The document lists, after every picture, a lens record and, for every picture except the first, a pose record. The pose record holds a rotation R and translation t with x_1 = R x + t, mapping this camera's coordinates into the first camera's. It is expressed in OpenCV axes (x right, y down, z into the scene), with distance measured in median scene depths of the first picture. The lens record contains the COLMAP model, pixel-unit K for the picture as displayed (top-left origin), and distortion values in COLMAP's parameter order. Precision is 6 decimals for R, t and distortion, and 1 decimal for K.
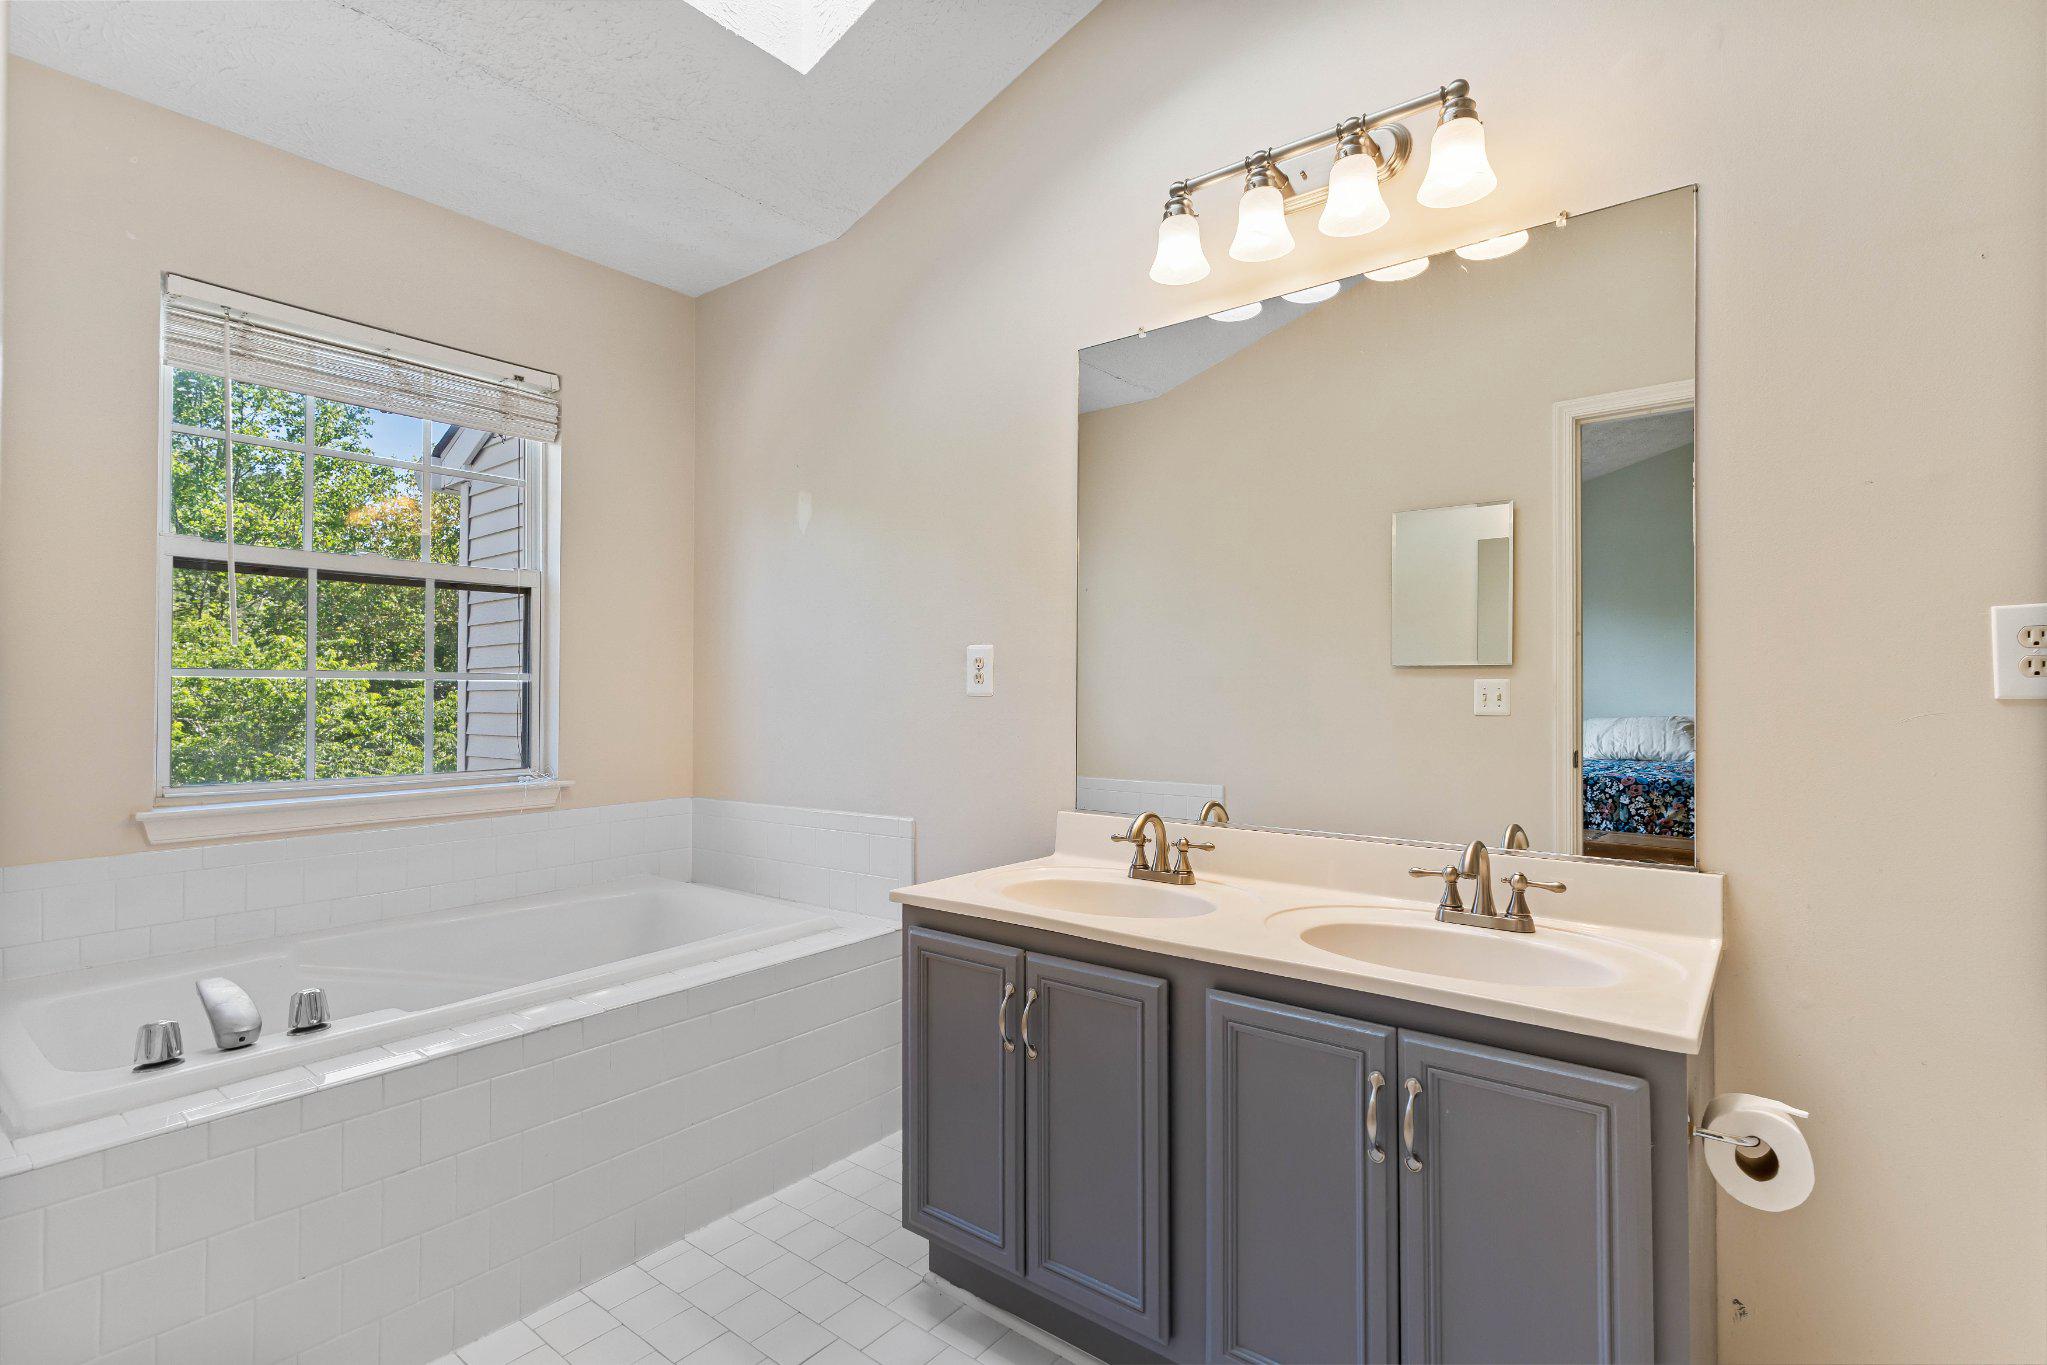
lens RADIAL K [[974.1, 0, 1032.1], [0, 974.1, 682.9], [0, 0, 1]] dist [0.002091, 0.000768]
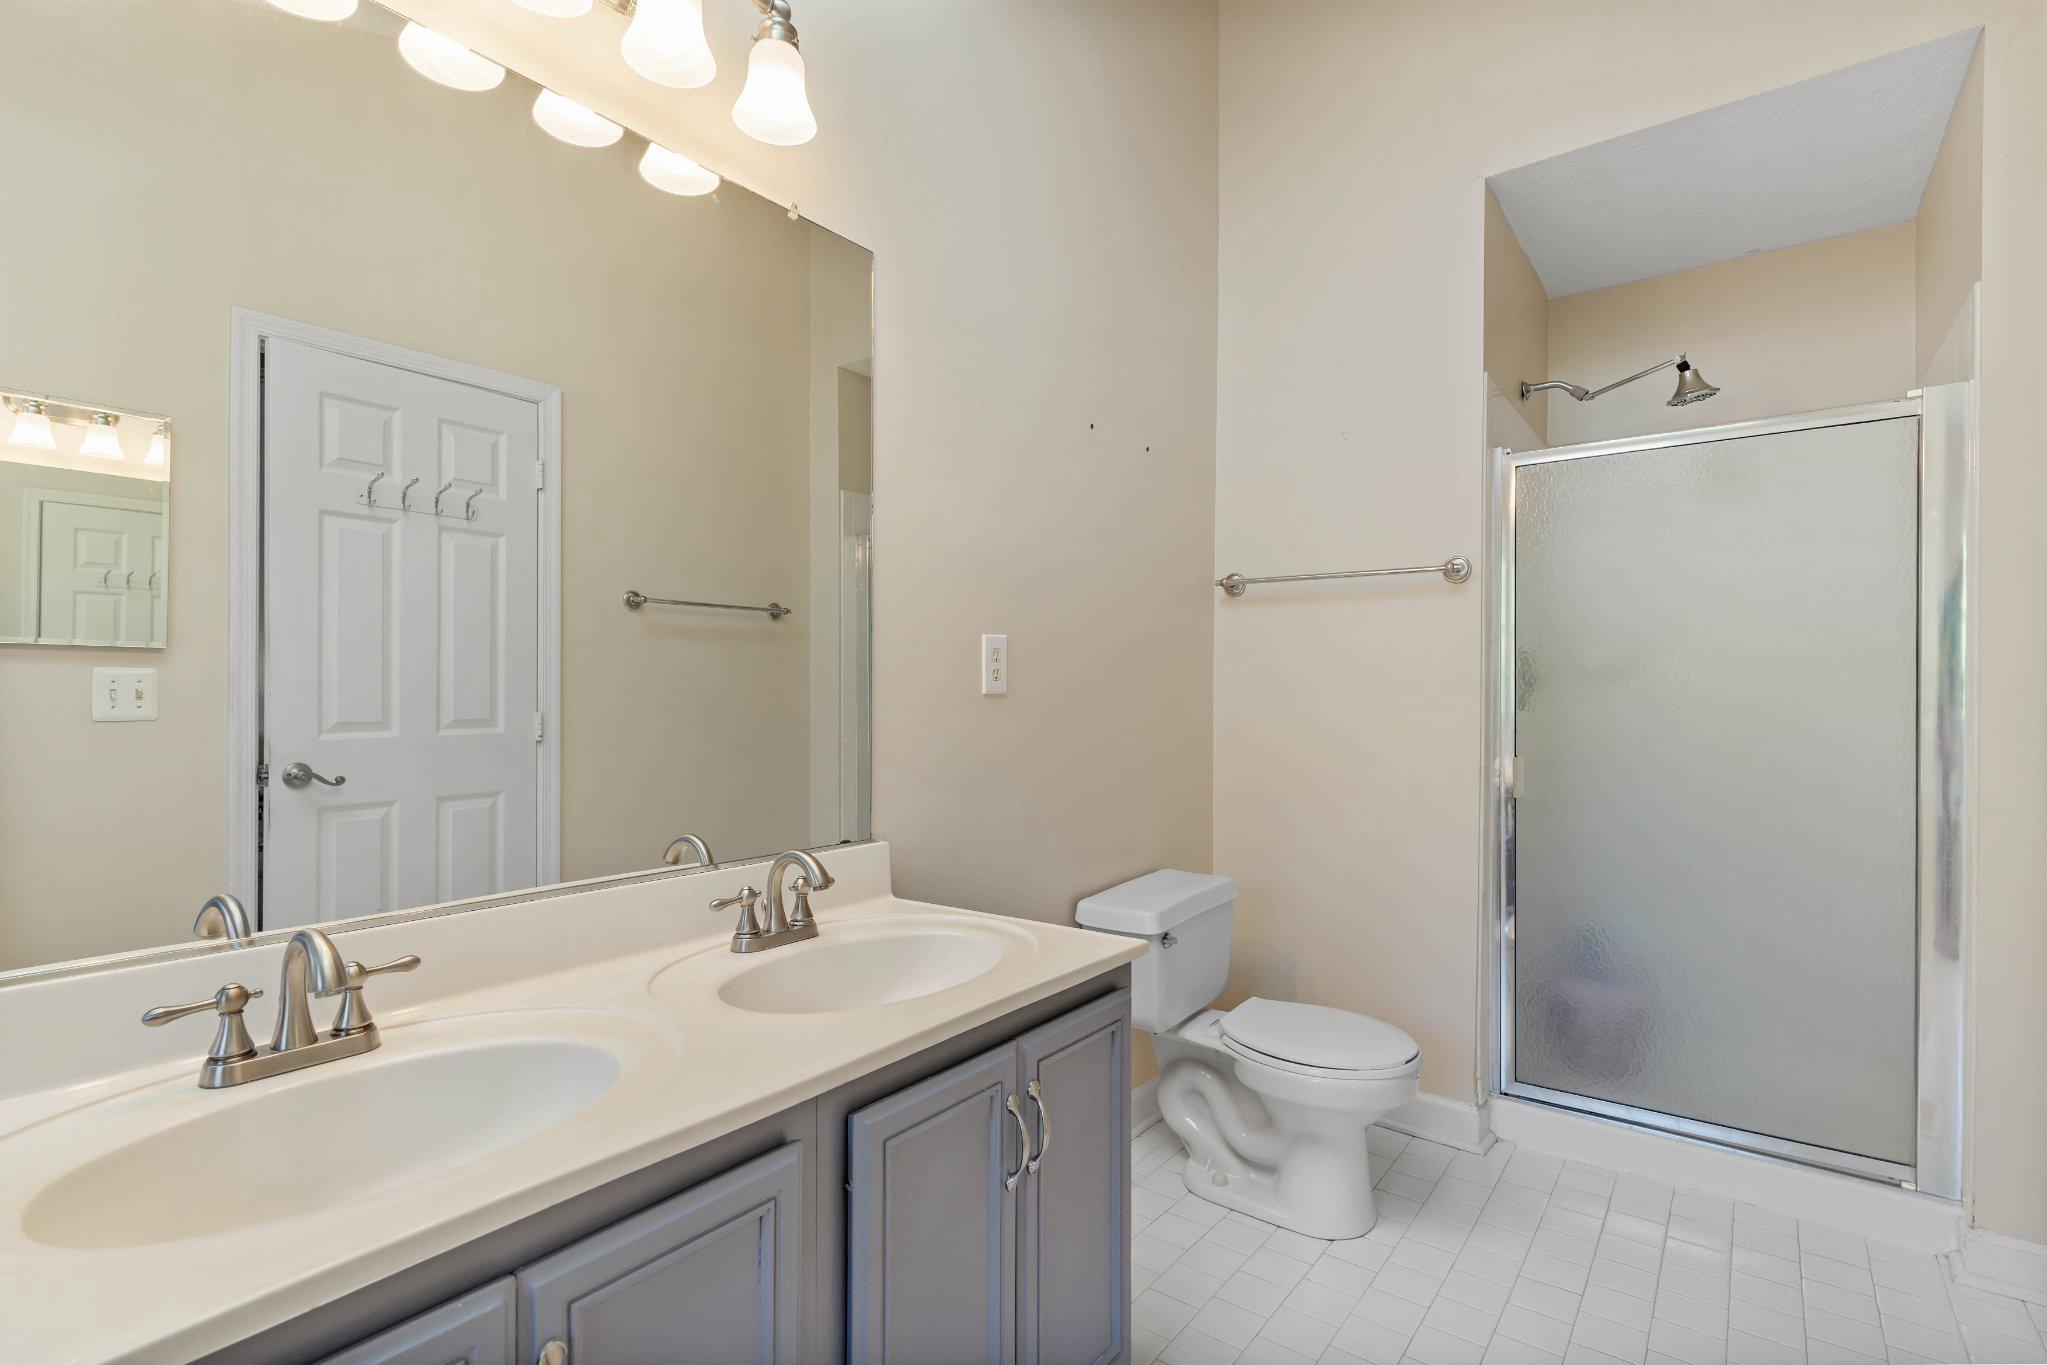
lens RADIAL K [[974.1, 0, 1030.1], [0, 974.1, 681.2], [0, 0, 1]] dist [0.002091, 0.000768]
pose [[-0.024533, 0.011133, 0.999637, -0.365832], [-0.010499, 0.999880, -0.011393, 0.011271], [-0.999644, -0.010774, -0.024413, 0.643523]]
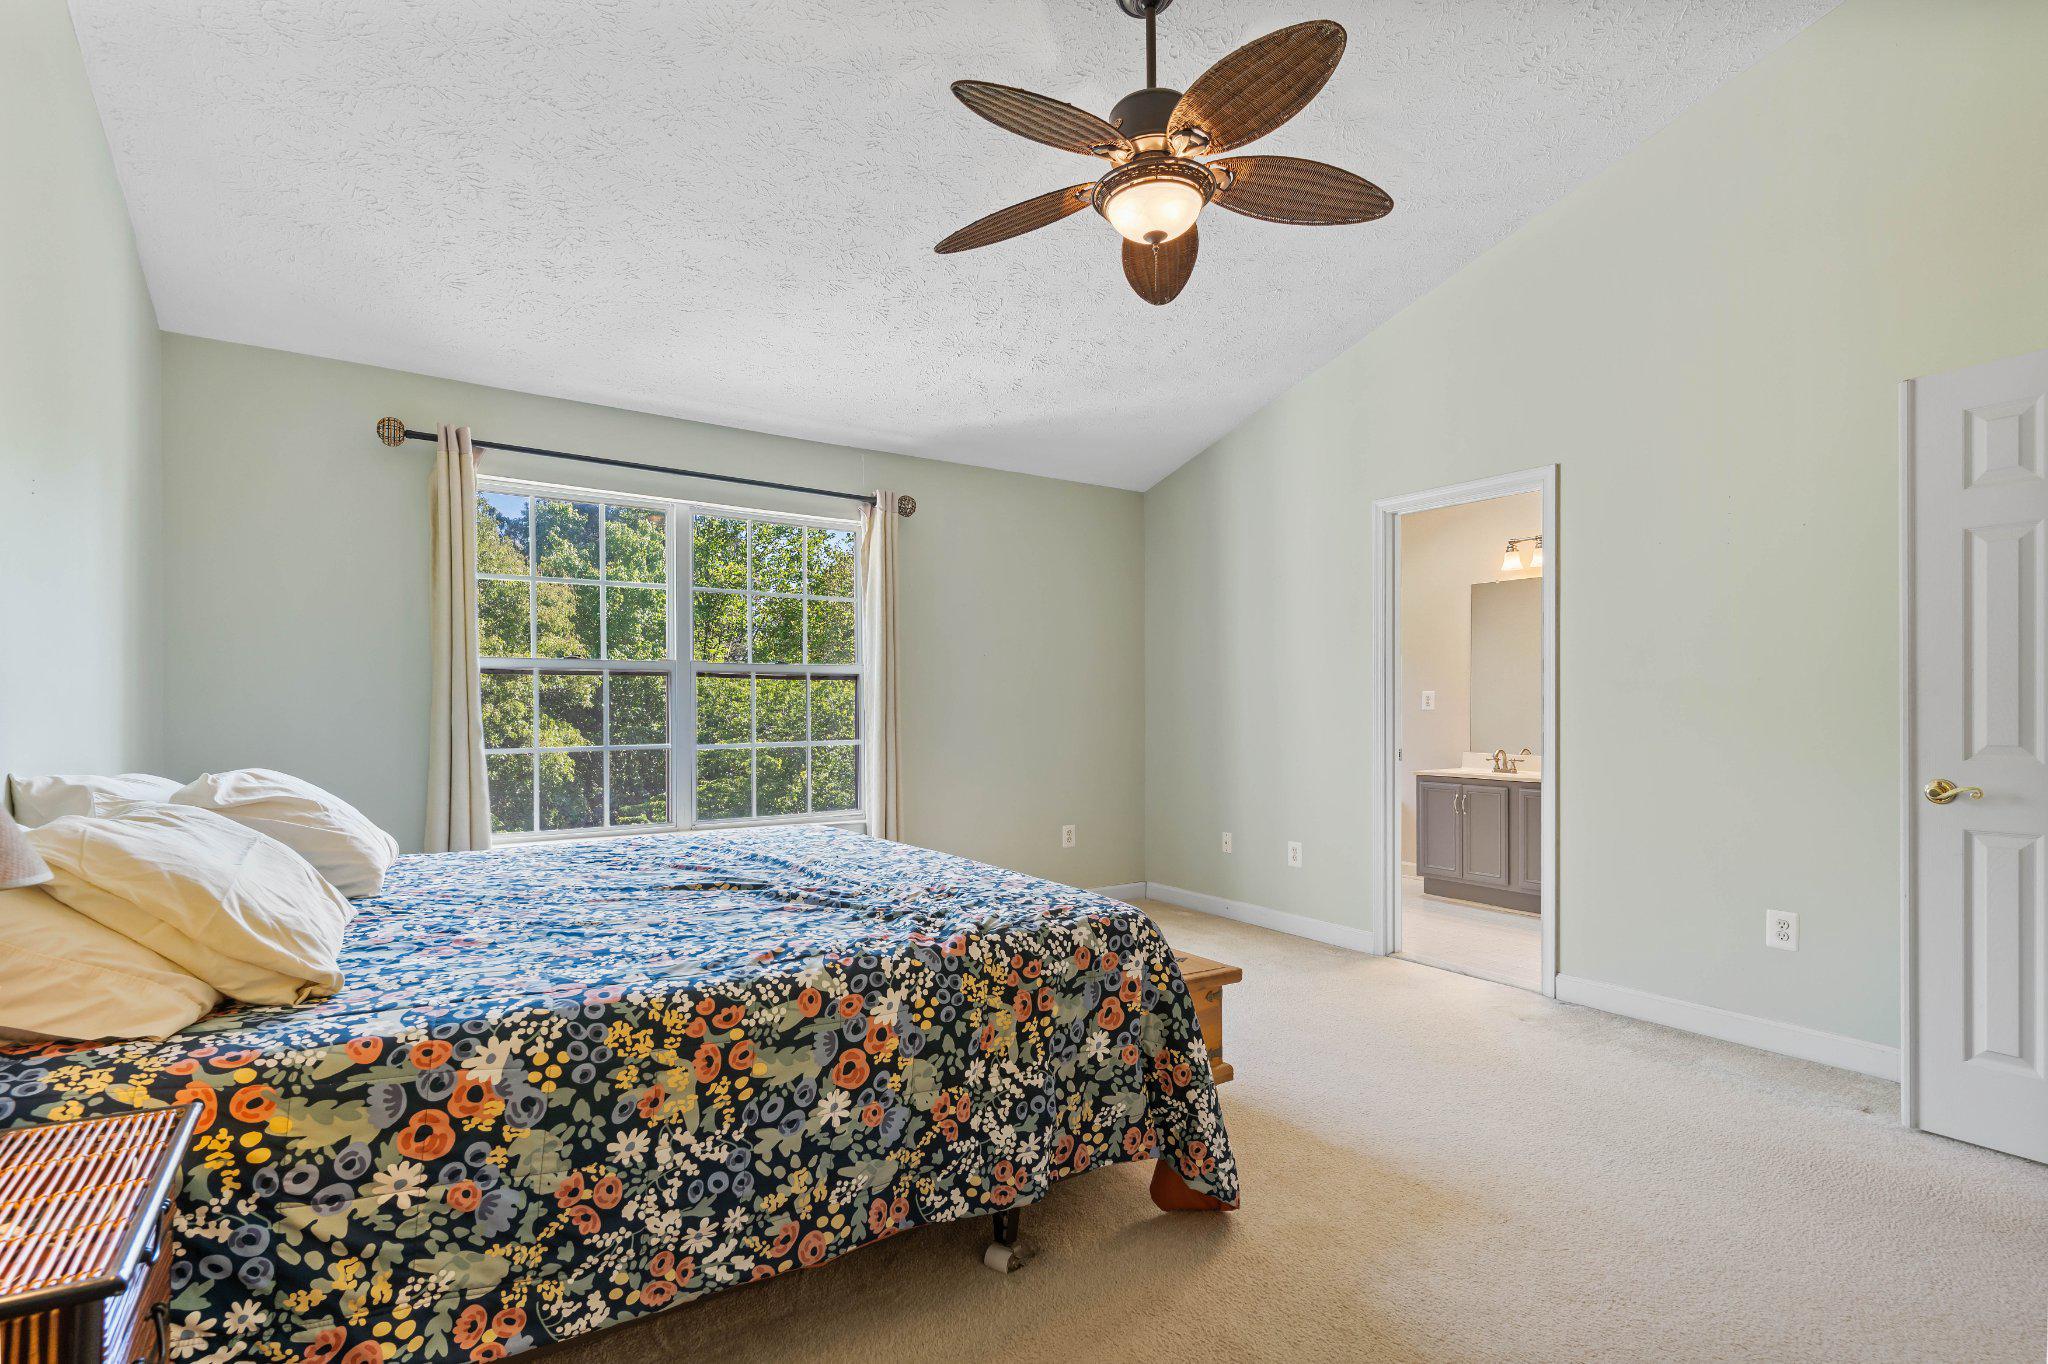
lens RADIAL K [[974.6, 0, 1030.7], [0, 974.6, 694.4], [0, 0, 1]] dist [0.002091, 0.000768]
pose [[0.954650, 0.003406, -0.297710, -0.359769], [-0.006045, 0.999950, -0.007944, -0.002955], [0.297668, 0.009383, 0.954623, -2.249038]]
